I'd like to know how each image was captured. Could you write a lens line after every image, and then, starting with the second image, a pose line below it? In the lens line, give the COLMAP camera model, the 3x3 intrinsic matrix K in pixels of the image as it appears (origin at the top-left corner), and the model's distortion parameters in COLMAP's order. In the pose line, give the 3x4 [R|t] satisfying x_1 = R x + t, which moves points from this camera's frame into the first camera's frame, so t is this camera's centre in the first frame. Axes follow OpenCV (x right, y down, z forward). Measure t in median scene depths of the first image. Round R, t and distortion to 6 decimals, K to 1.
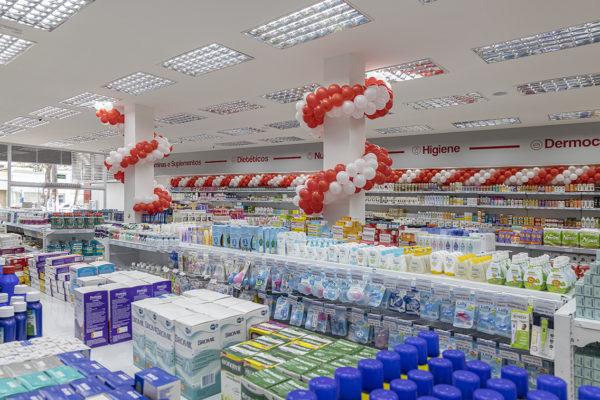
lens RADIAL K [[427.8, 0, 300.0], [0, 427.8, 200.0], [0, 0, 1]] dist [0.008968, 0.002168]
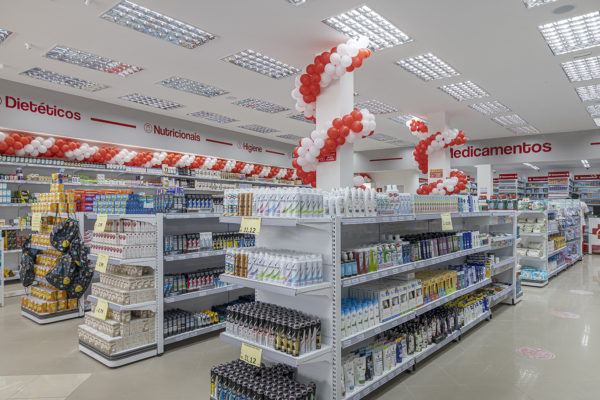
lens RADIAL K [[427.8, 0, 300.0], [0, 427.8, 200.0], [0, 0, 1]] dist [0.008968, 0.002168]
pose [[-0.066099, -0.011065, 0.997752, -0.896777], [-0.009138, 0.999903, 0.010483, 0.021351], [-0.997771, -0.008424, -0.066194, 0.885830]]
